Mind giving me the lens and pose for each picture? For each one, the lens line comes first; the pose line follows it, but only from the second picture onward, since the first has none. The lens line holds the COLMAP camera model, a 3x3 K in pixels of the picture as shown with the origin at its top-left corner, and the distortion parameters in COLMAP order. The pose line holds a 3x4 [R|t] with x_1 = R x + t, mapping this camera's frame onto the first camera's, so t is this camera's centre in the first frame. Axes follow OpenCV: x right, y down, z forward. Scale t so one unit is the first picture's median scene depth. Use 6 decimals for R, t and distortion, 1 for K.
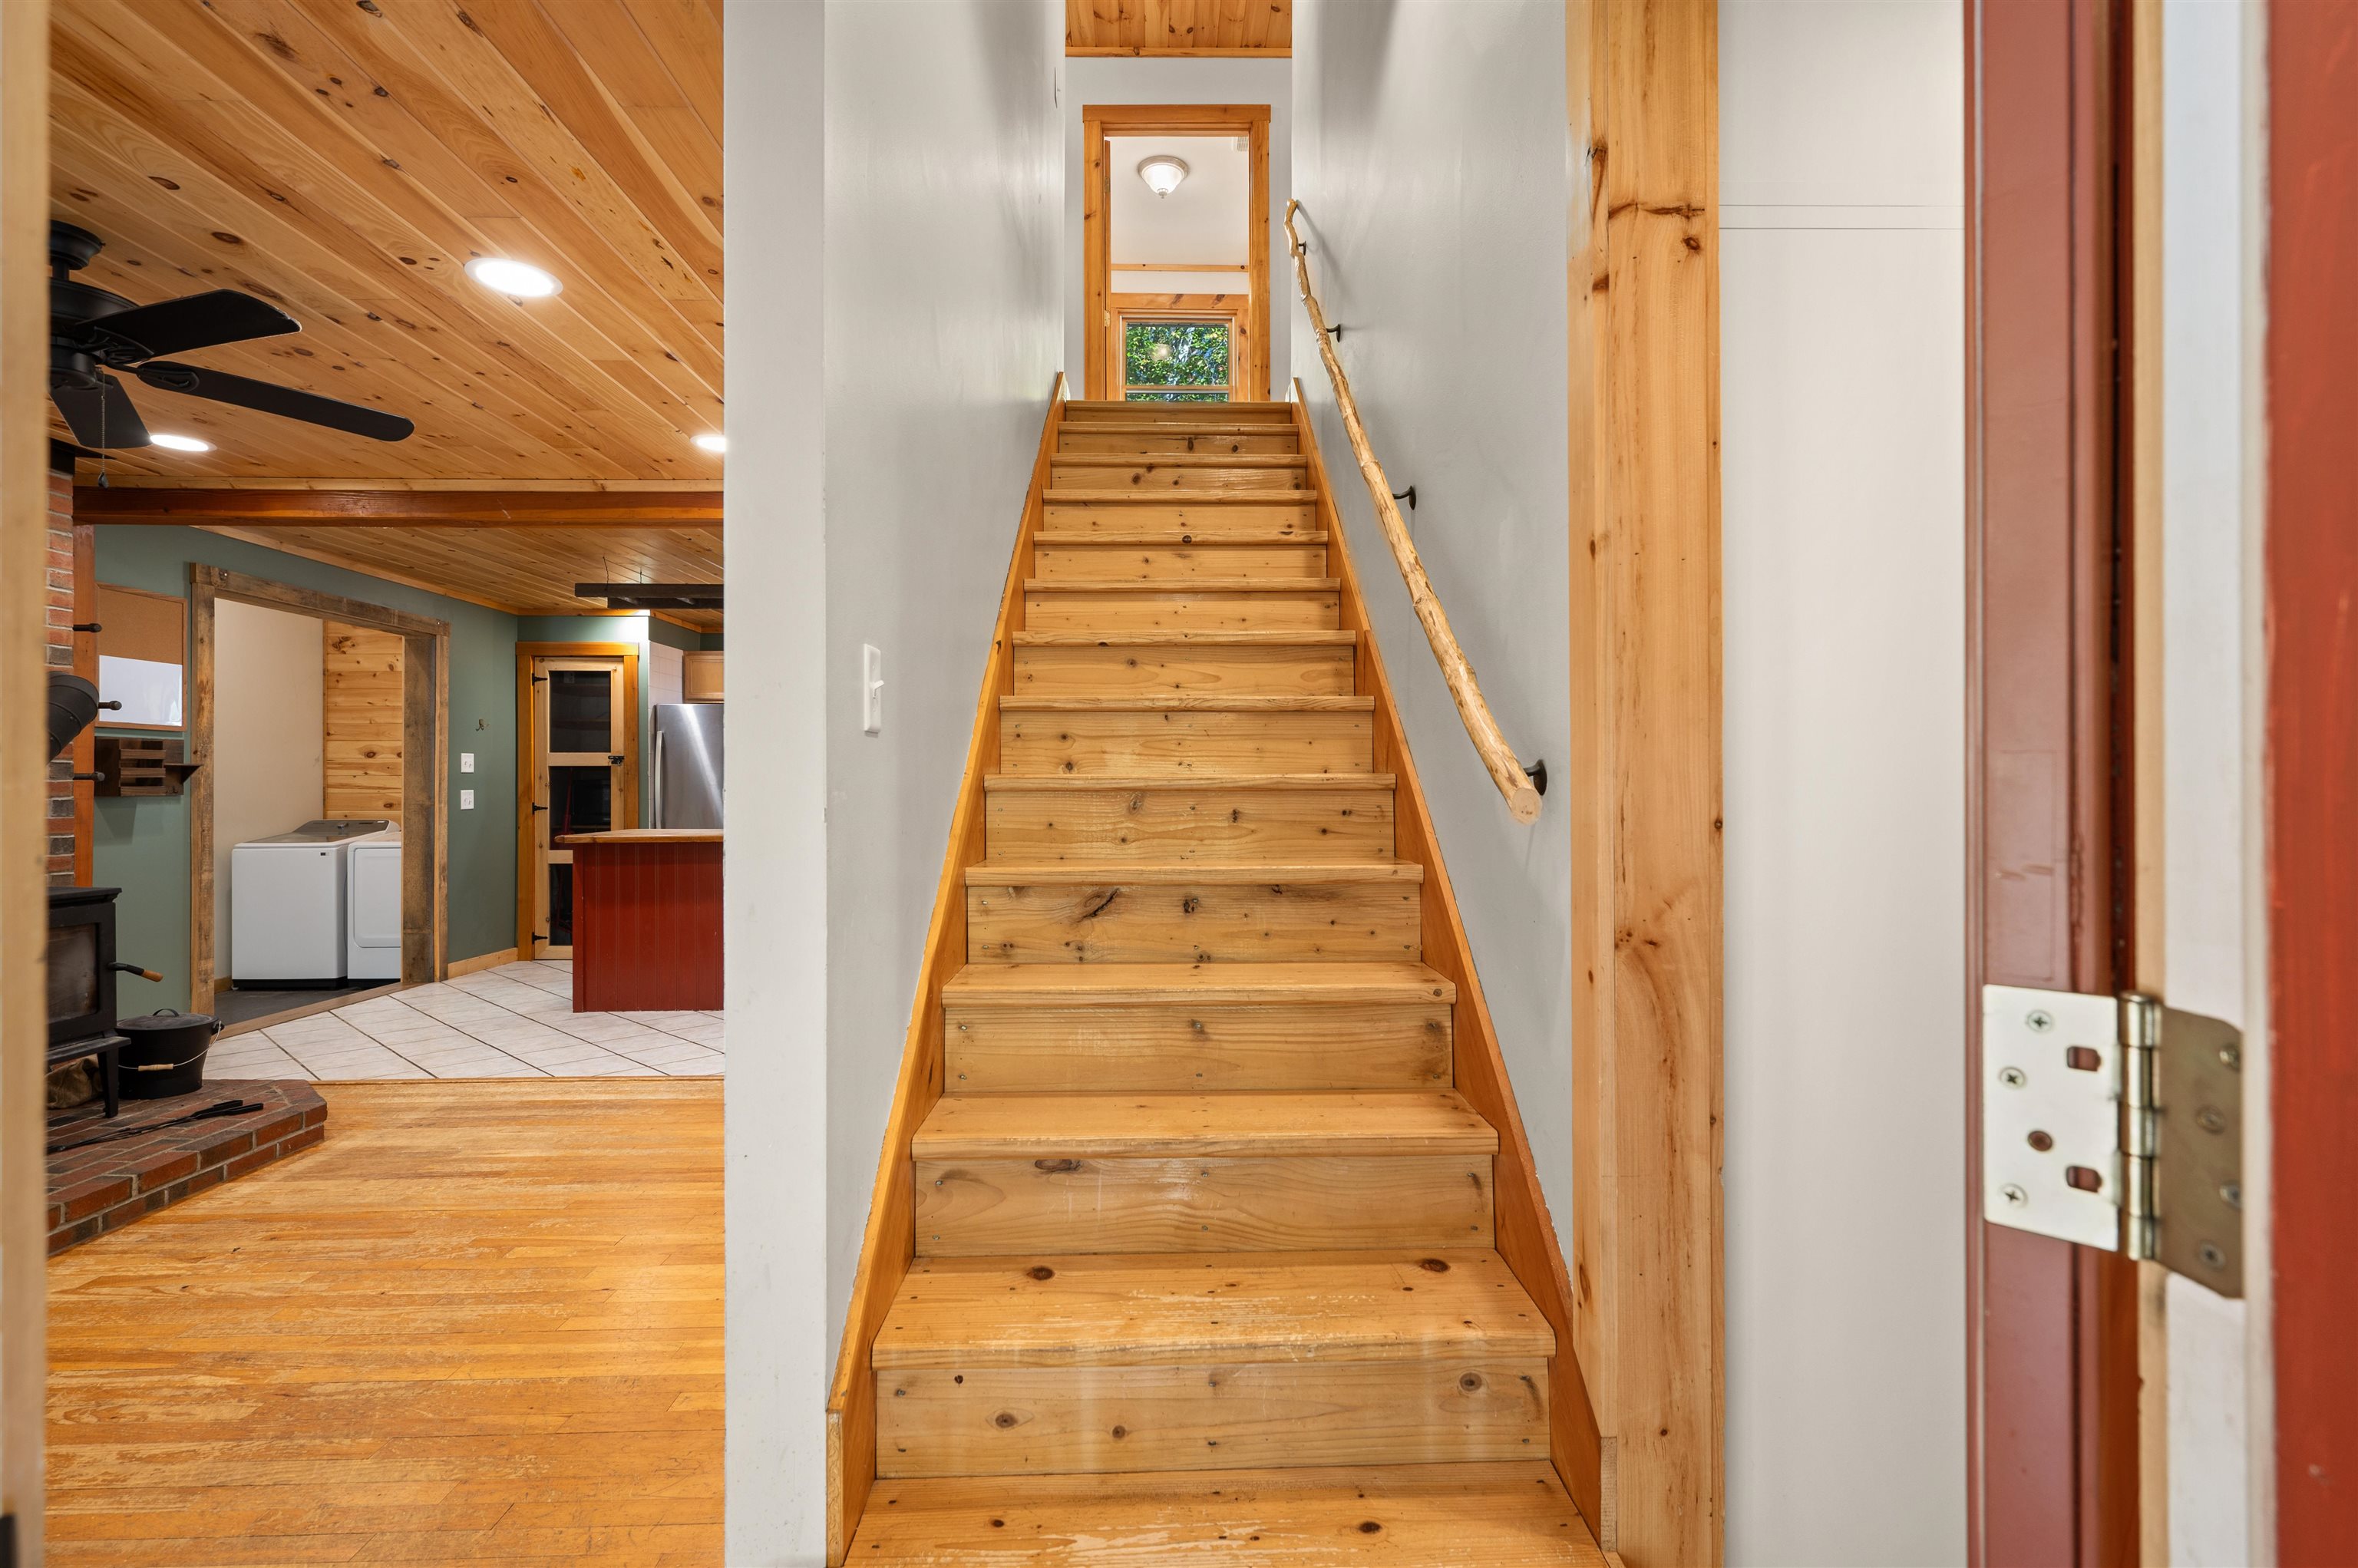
lens RADIAL K [[1122.7, 0, 1179.0], [0, 1122.7, 784.0], [0, 0, 1]] dist [-0.002574, -0.000170]
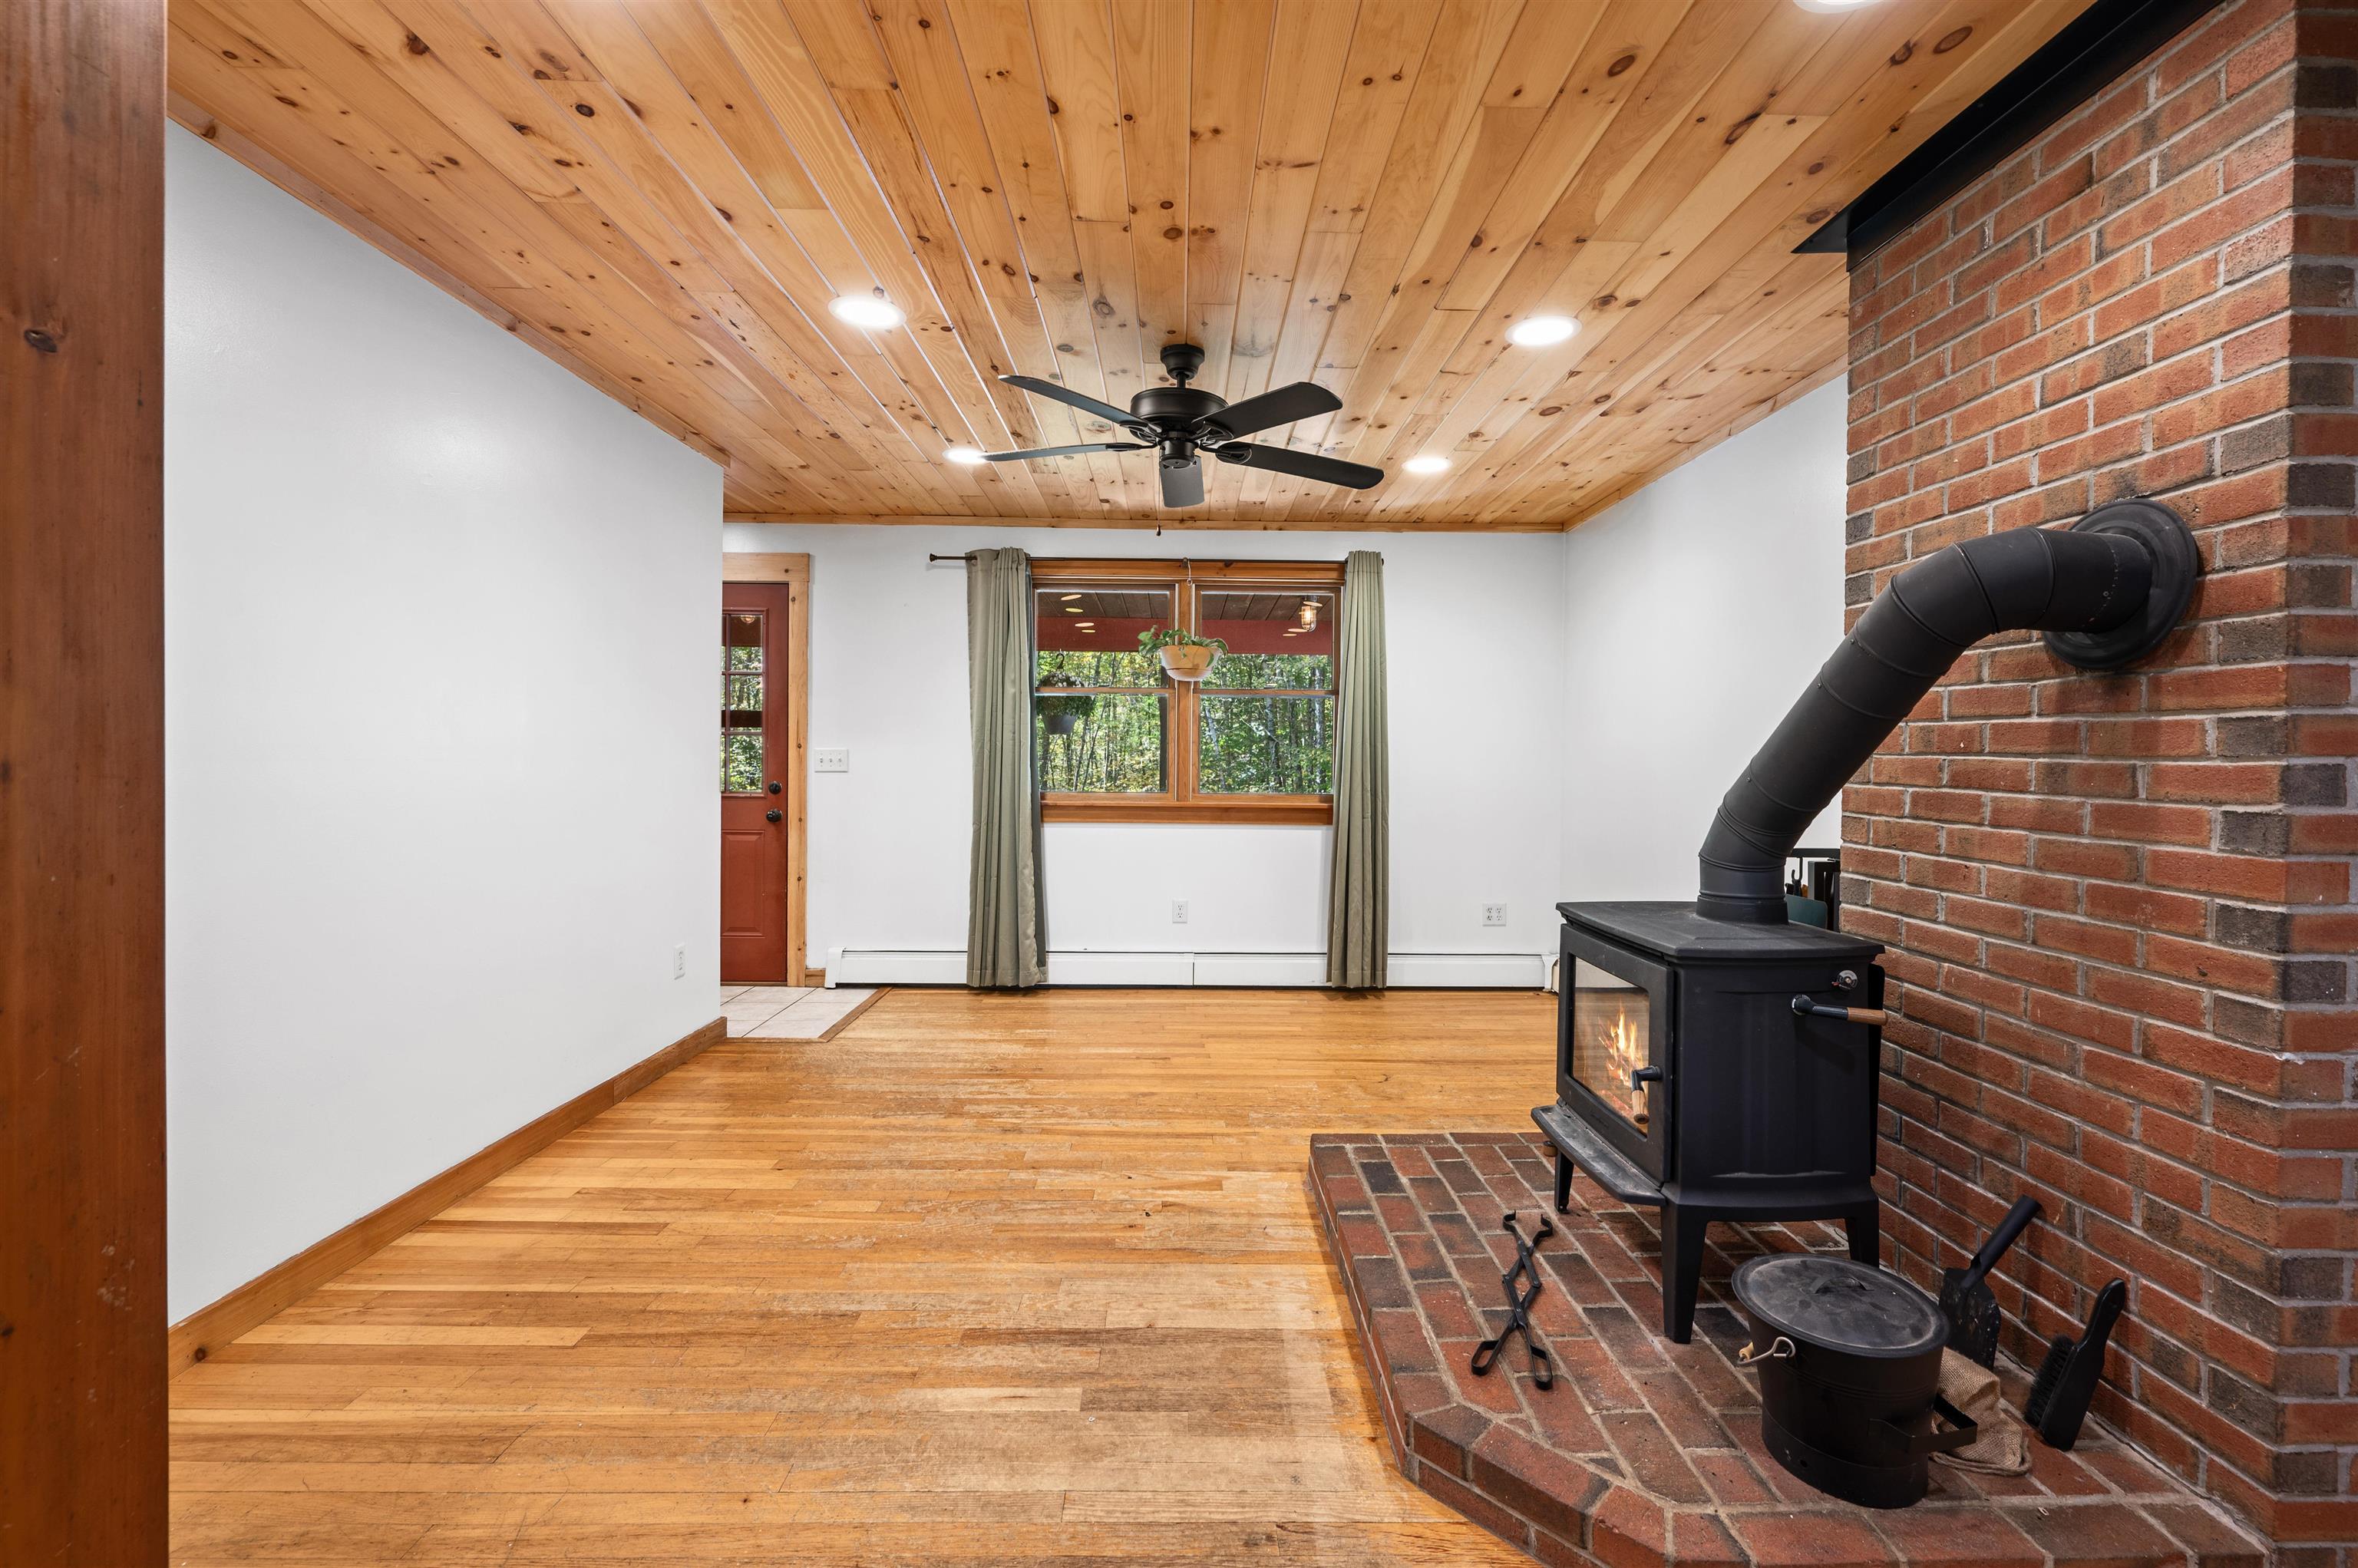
lens RADIAL K [[991.0, 0, 1192.5], [0, 991.0, 767.4], [0, 0, 1]] dist [0.001090, 0.000349]
pose [[-0.999906, -0.010796, 0.008487, -0.524723], [-0.010724, 0.999906, 0.008500, -0.000390], [-0.008578, 0.008408, -0.999928, 1.126401]]
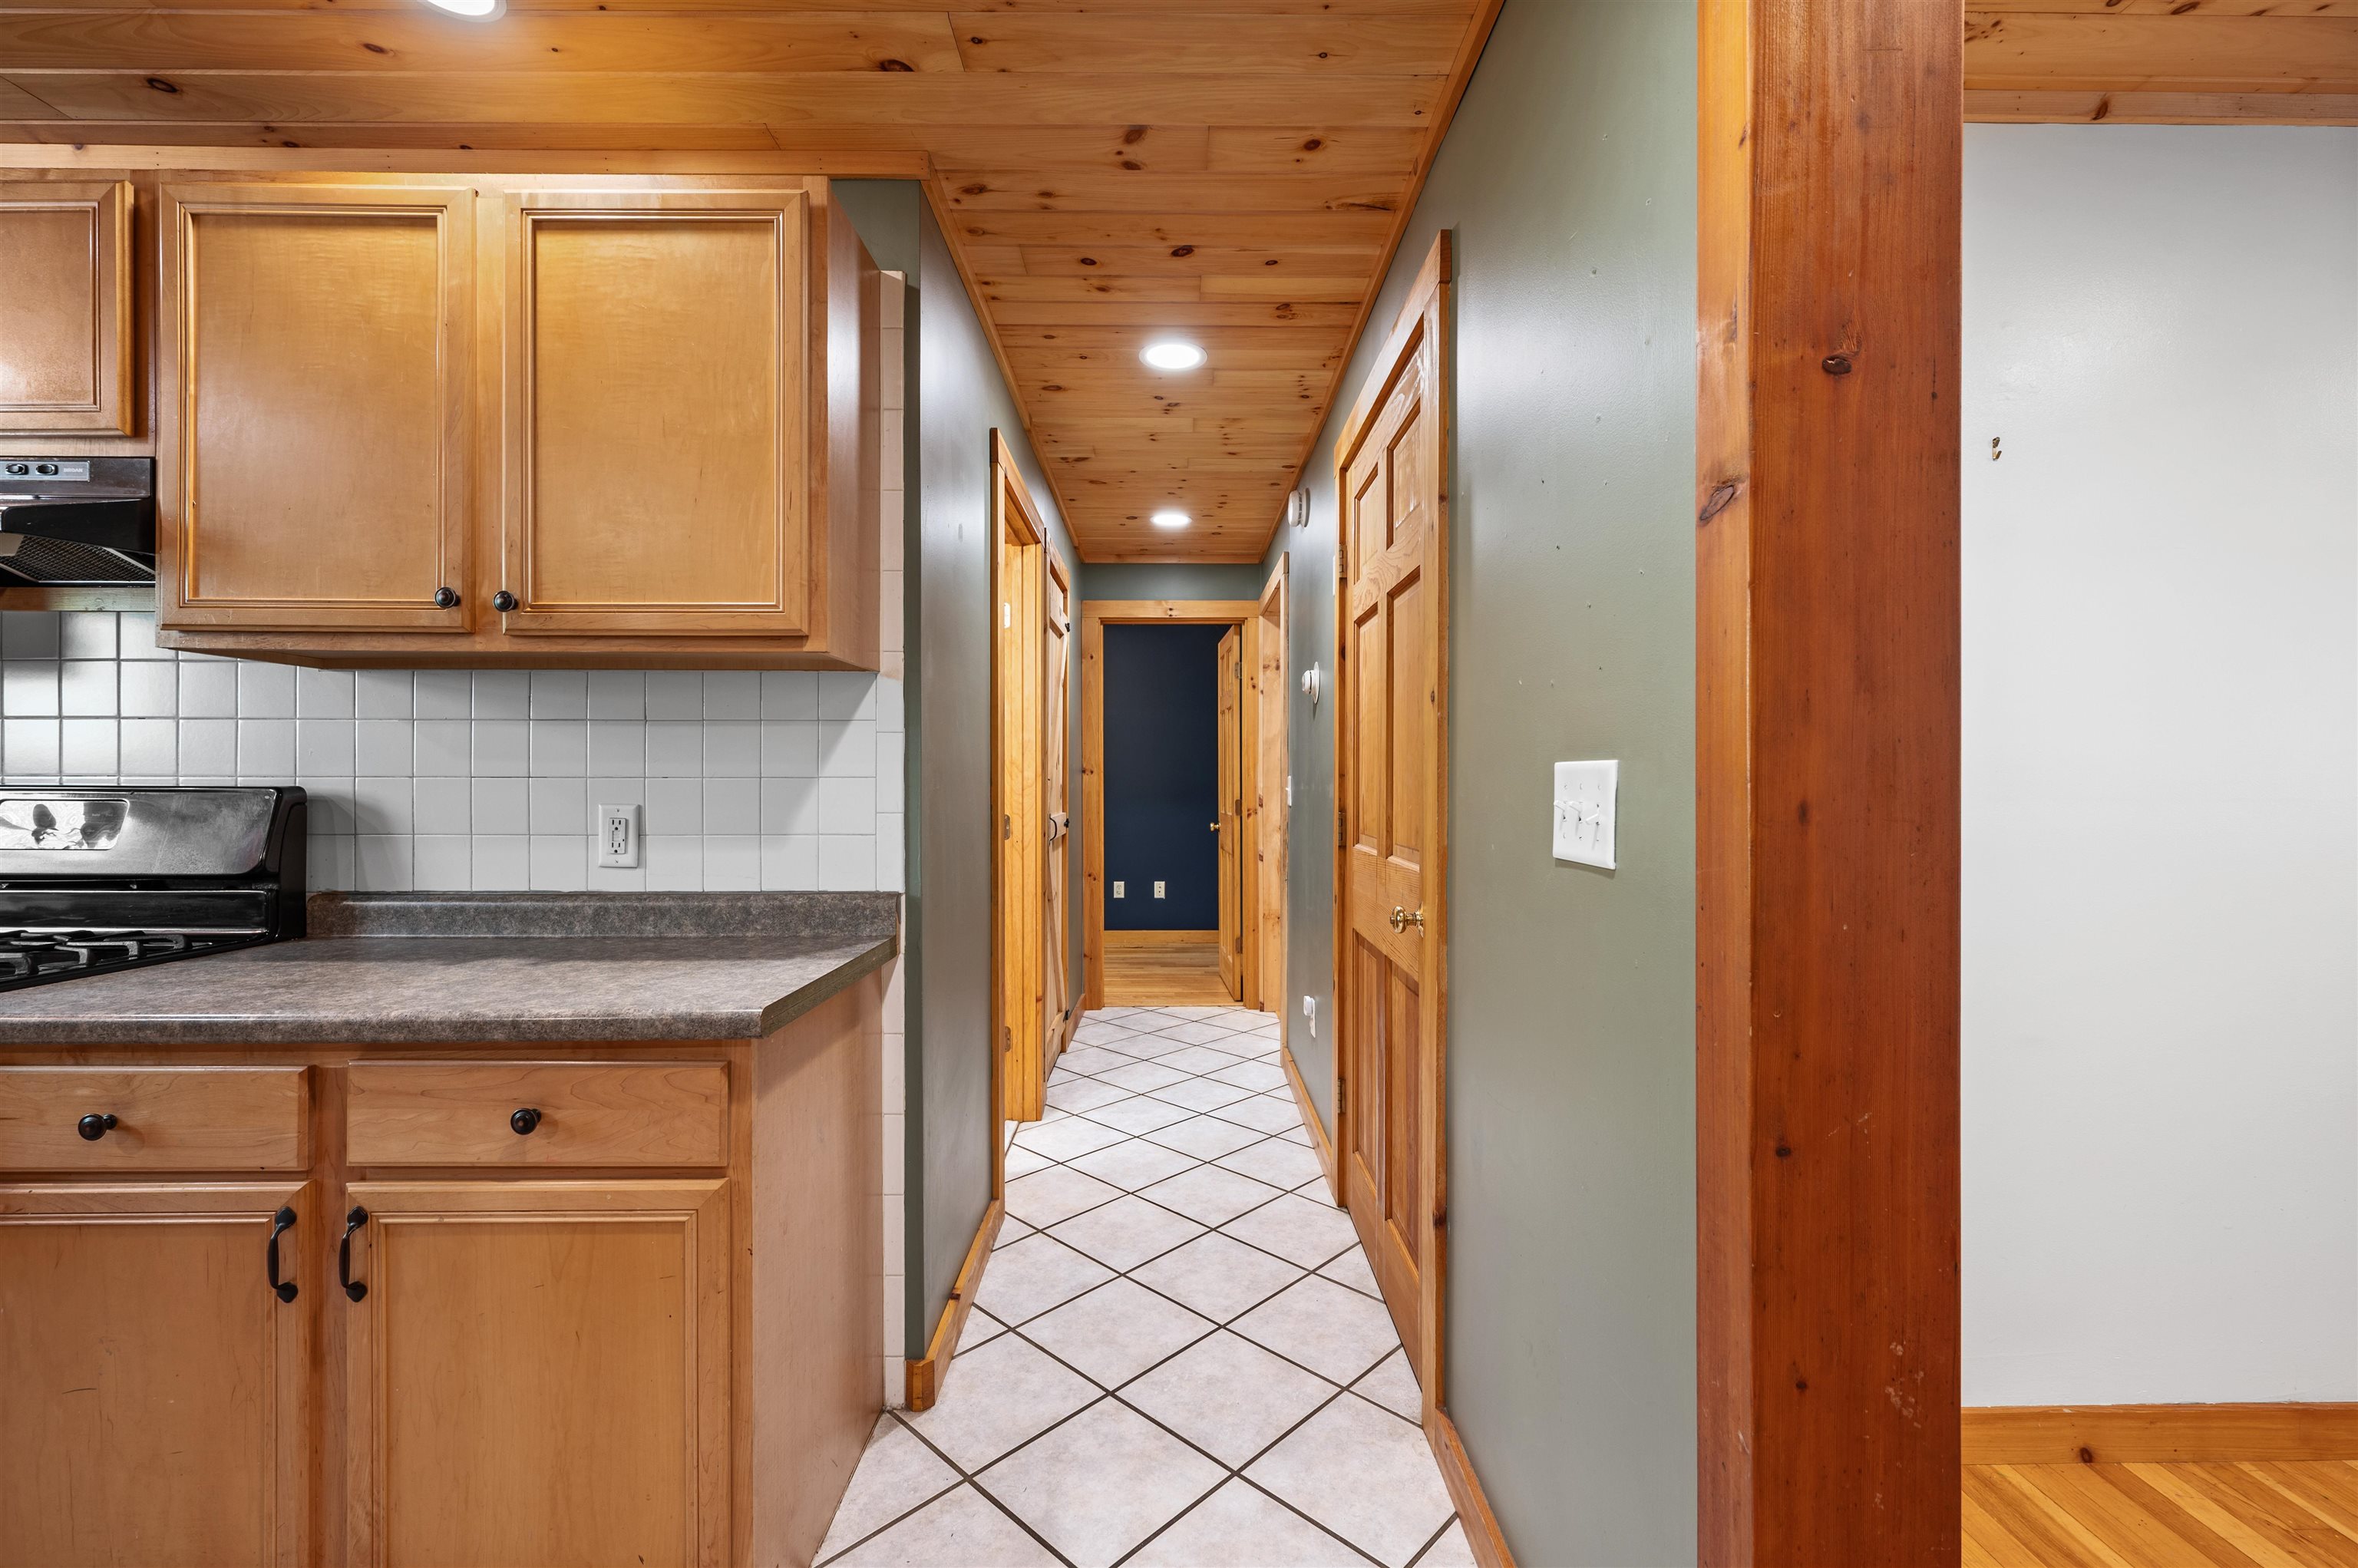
lens RADIAL K [[977.3, 0, 1179.0], [0, 977.3, 784.0], [0, 0, 1]] dist [-0.001347, -0.000436]
pose [[0.015544, -0.000491, 0.999879, -0.483674], [-0.003641, 0.999993, 0.000548, -0.000672], [-0.999873, -0.003649, 0.015542, 1.055762]]
